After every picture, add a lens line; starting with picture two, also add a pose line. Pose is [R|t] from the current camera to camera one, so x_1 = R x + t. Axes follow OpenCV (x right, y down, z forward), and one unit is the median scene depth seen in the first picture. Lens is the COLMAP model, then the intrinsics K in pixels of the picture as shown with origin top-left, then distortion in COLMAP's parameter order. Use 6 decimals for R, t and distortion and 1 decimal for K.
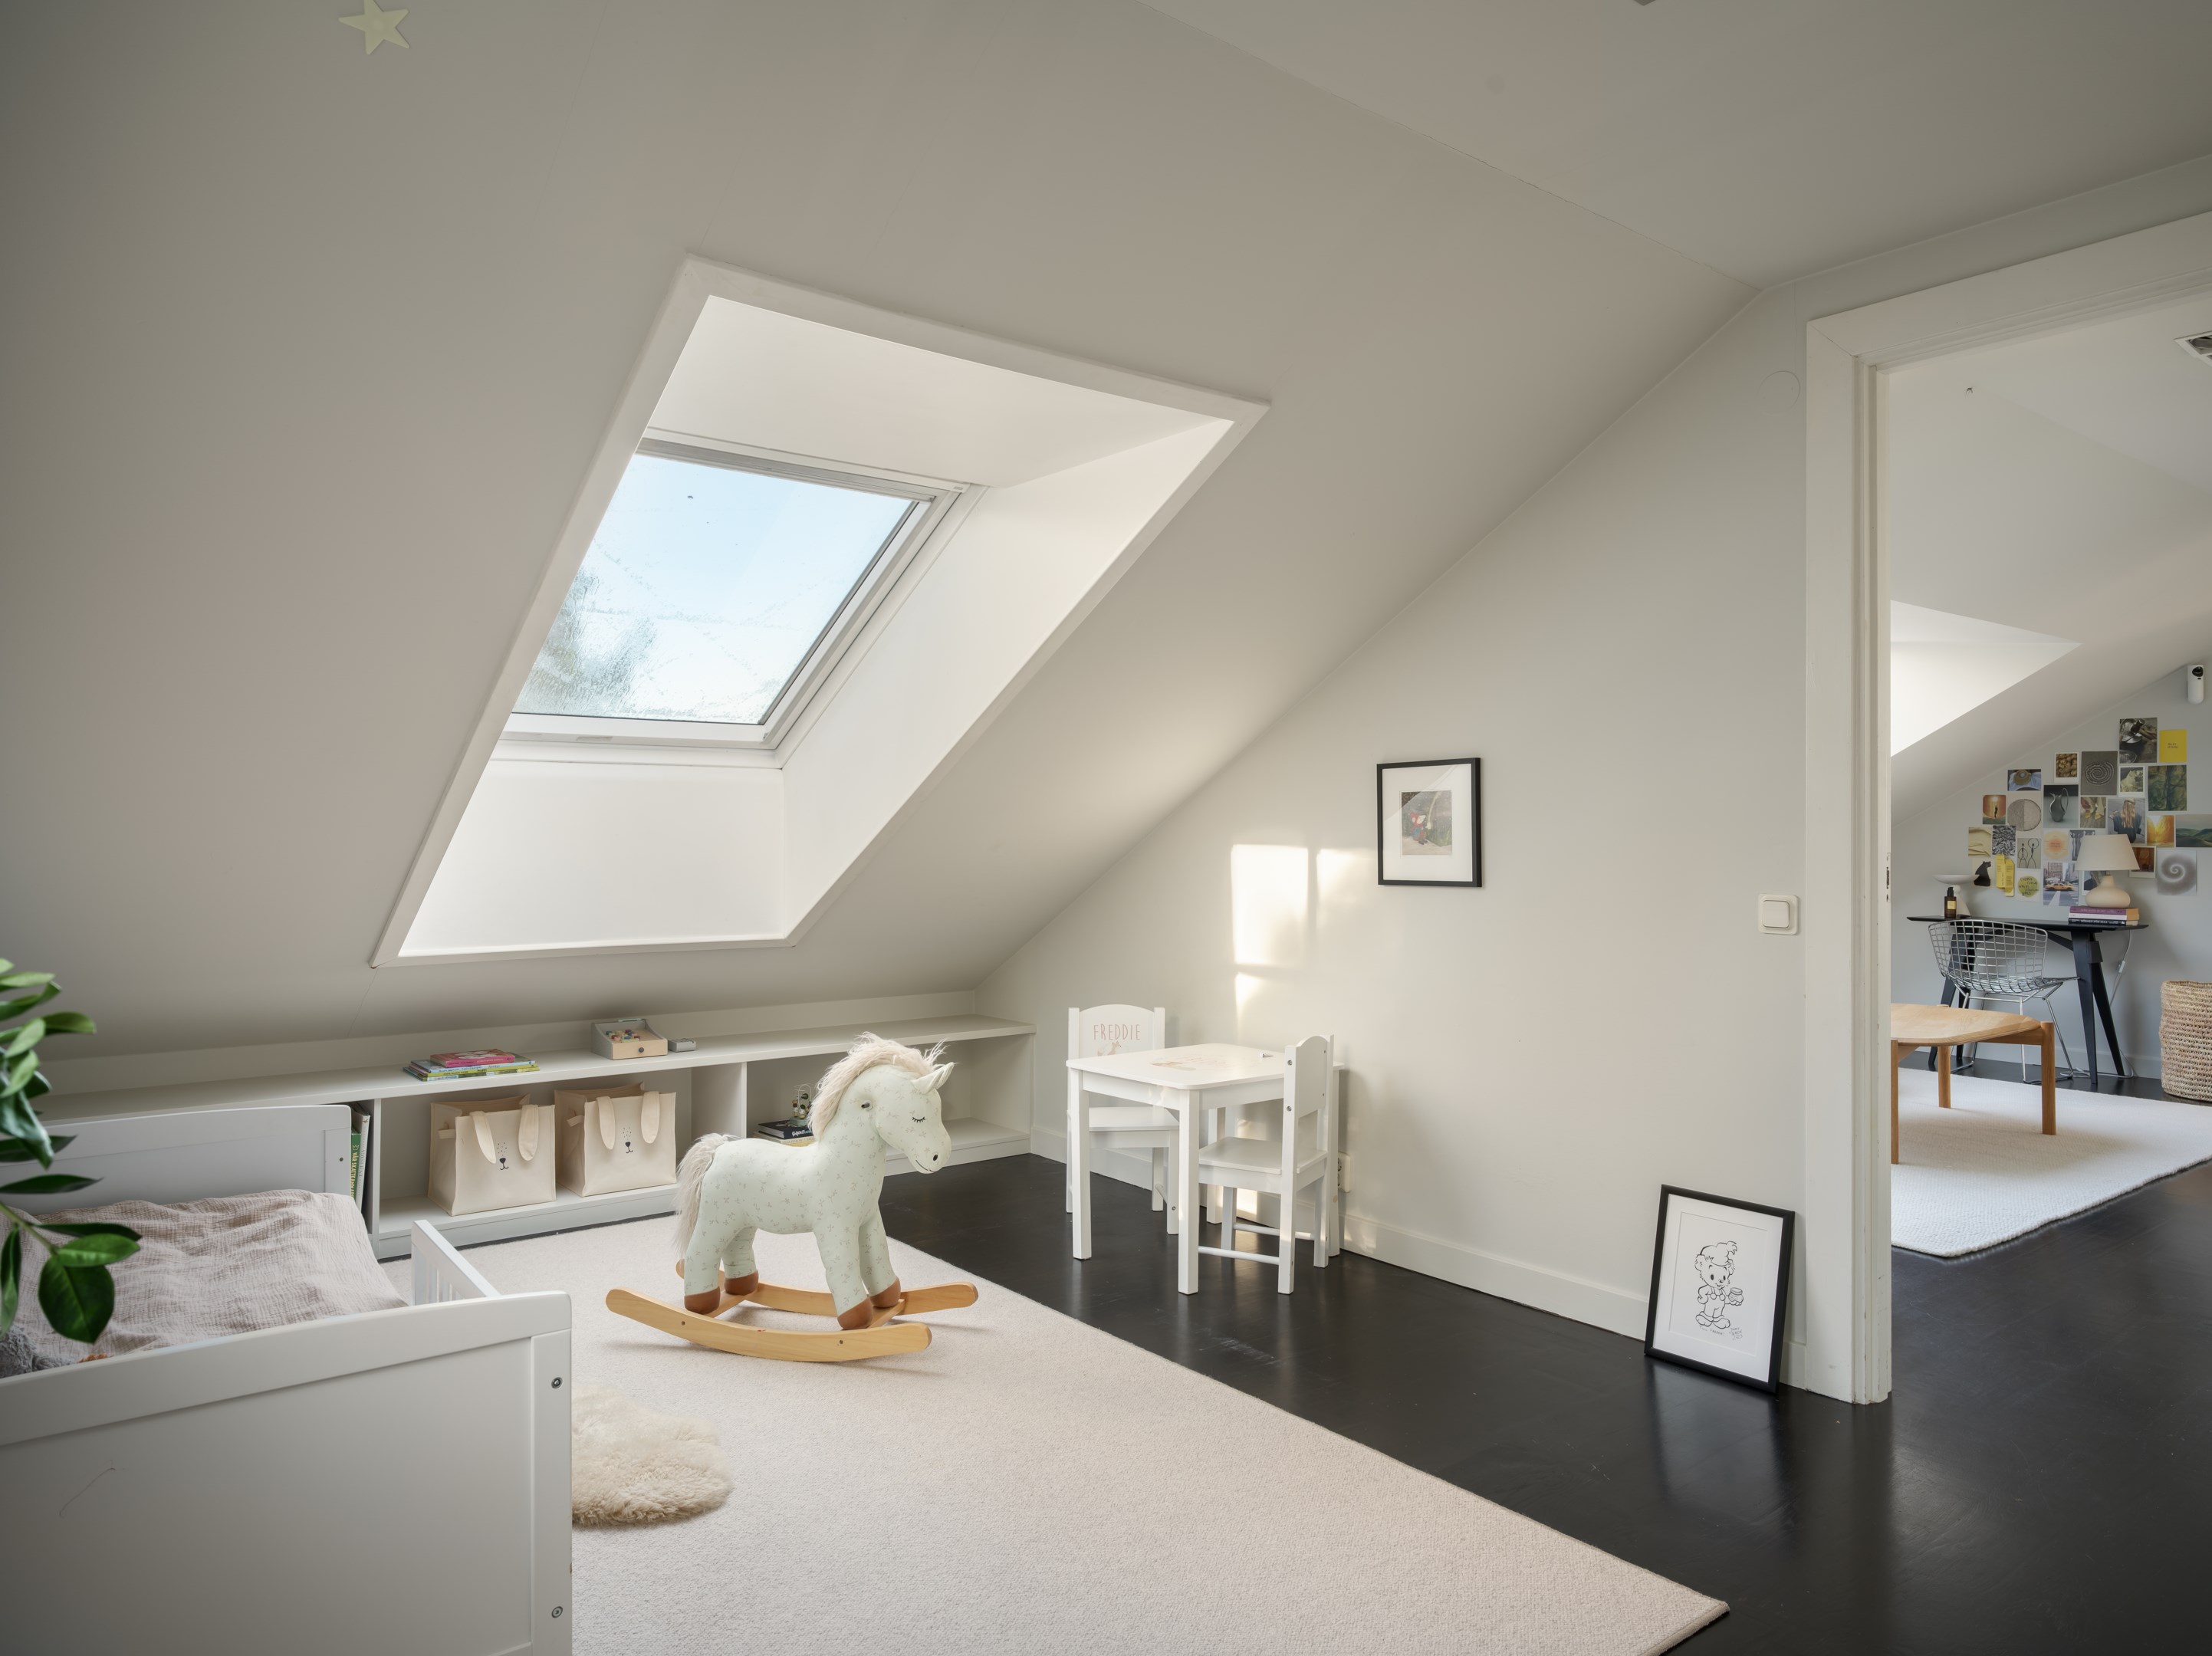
lens RADIAL K [[1448.7, 0, 1097.6], [0, 1448.7, 817.8], [0, 0, 1]] dist [-0.002963, -0.000931]
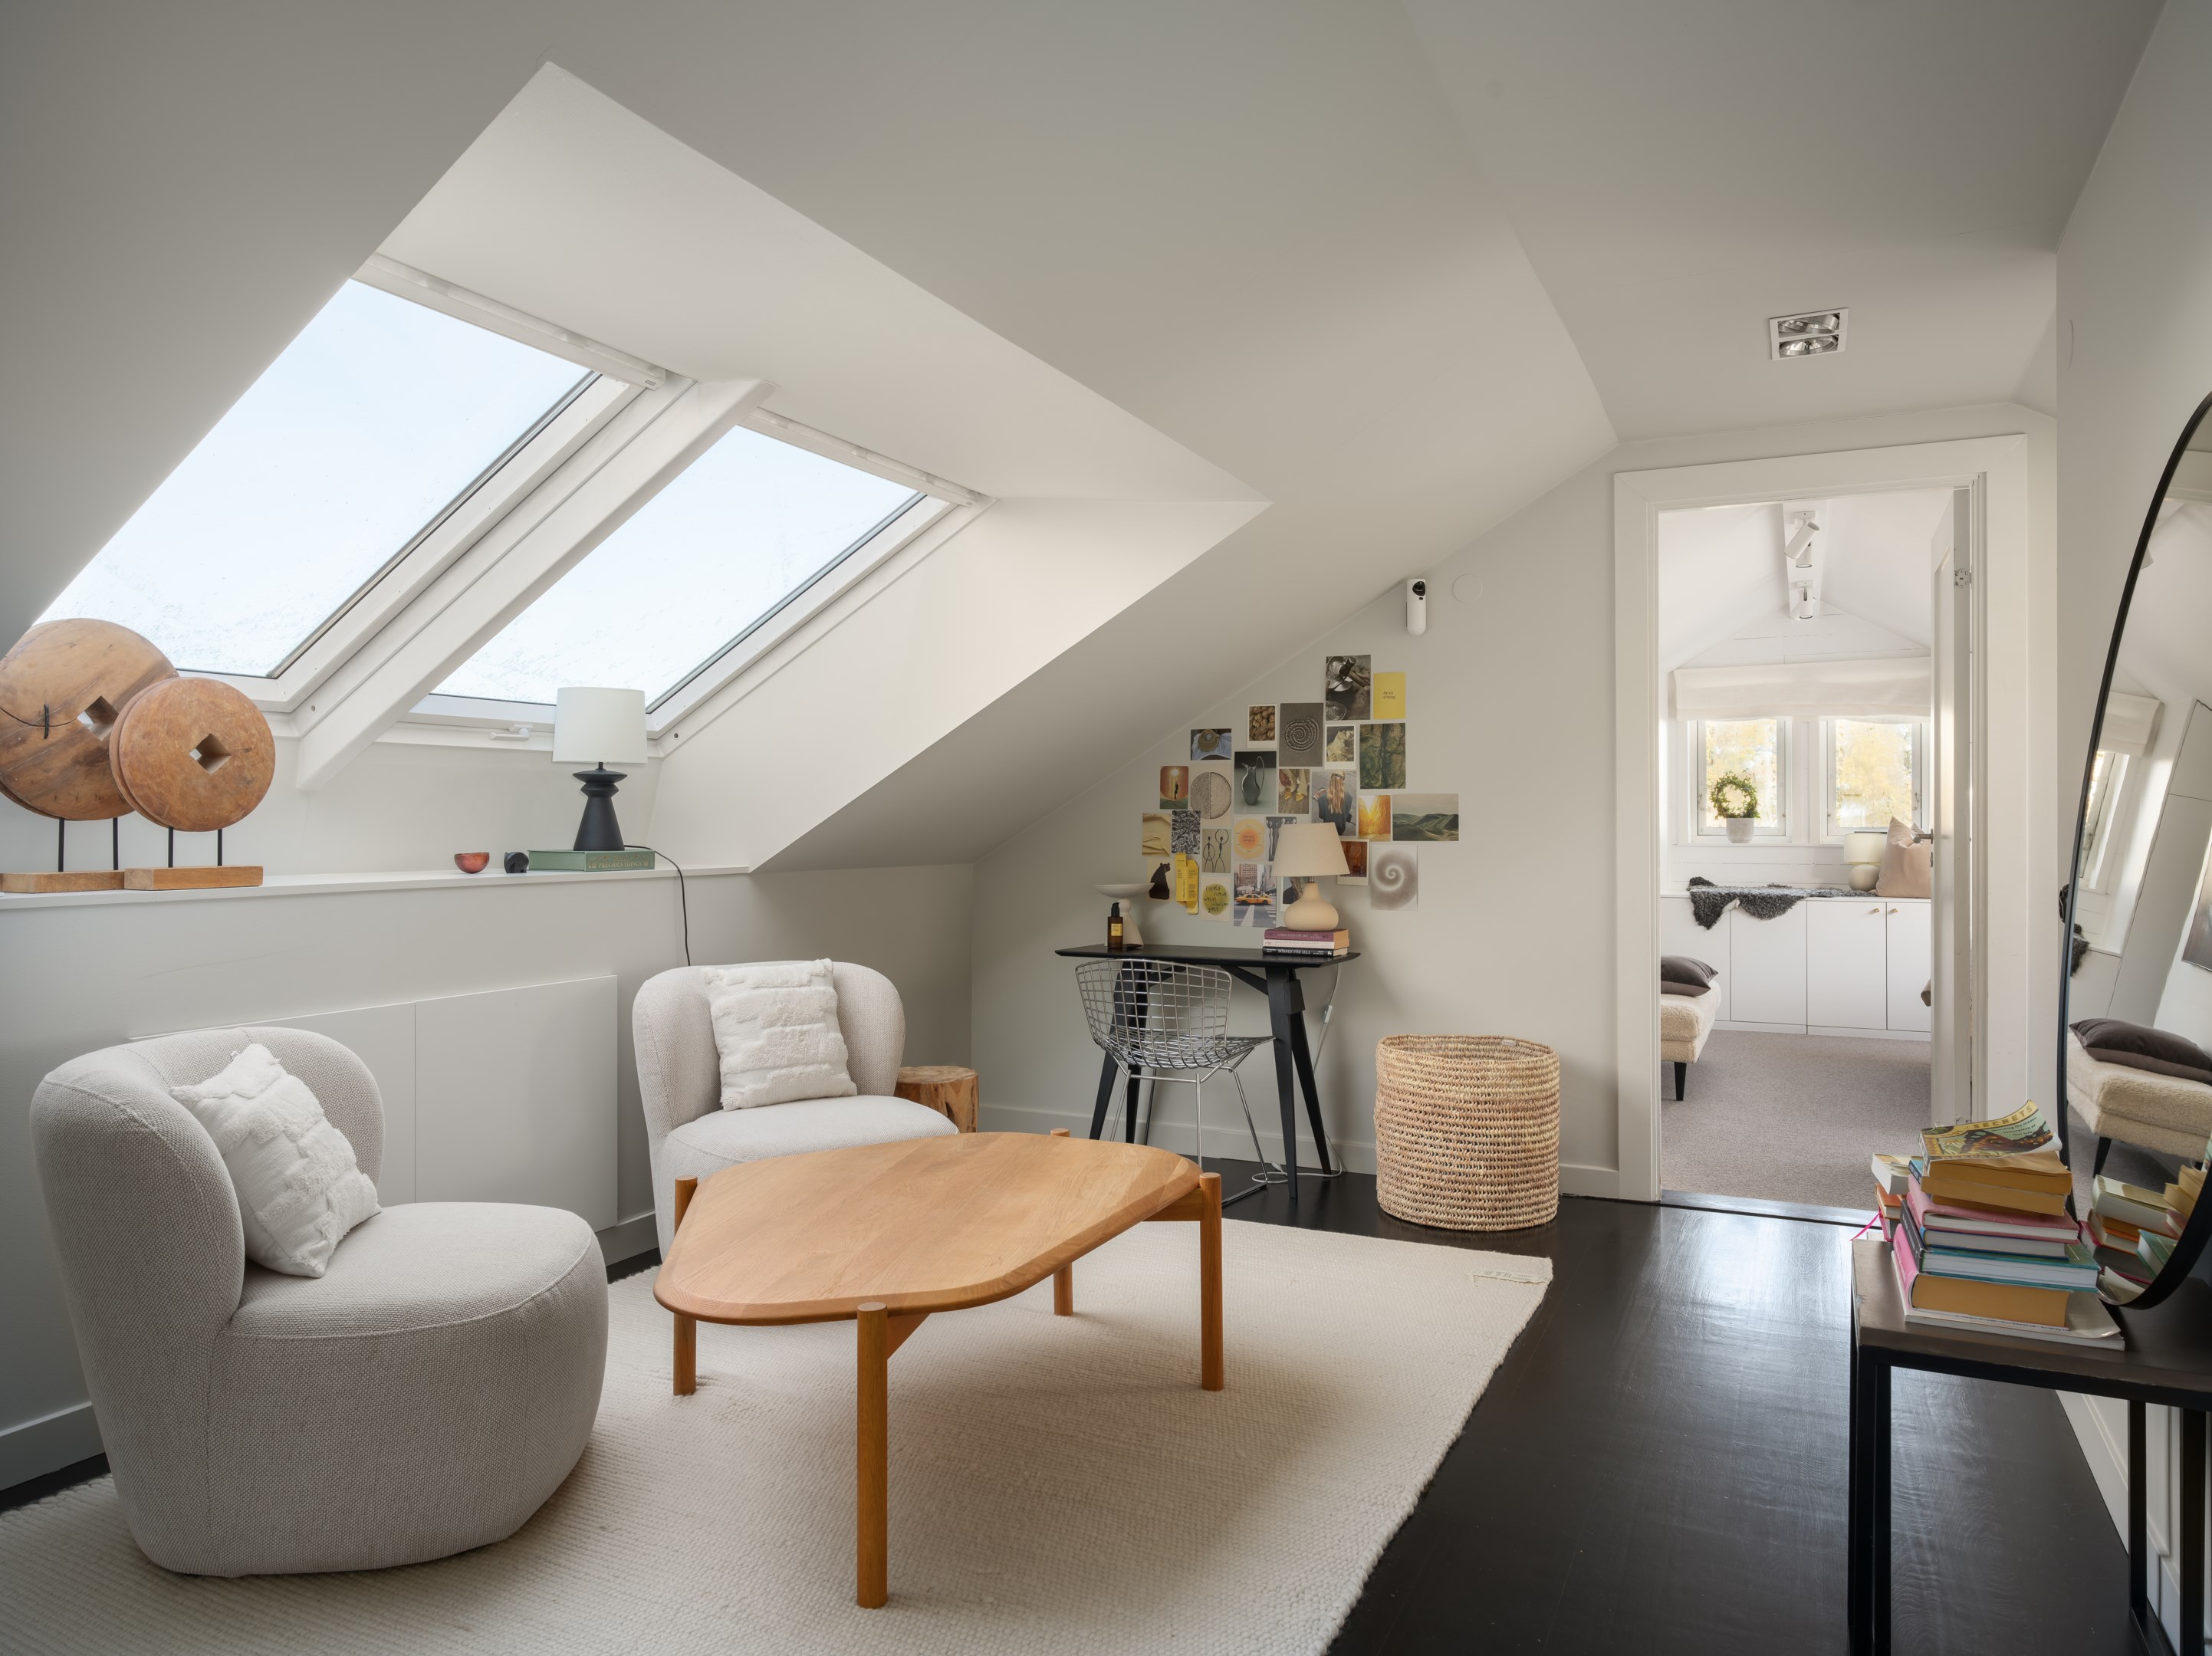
lens RADIAL K [[1448.7, 0, 1097.6], [0, 1448.7, 817.8], [0, 0, 1]] dist [-0.002963, -0.000931]
pose [[0.897311, -0.001675, 0.441396, 0.300046], [-0.000588, 0.999987, 0.004990, 0.005615], [-0.441399, -0.004737, 0.897298, 0.422452]]
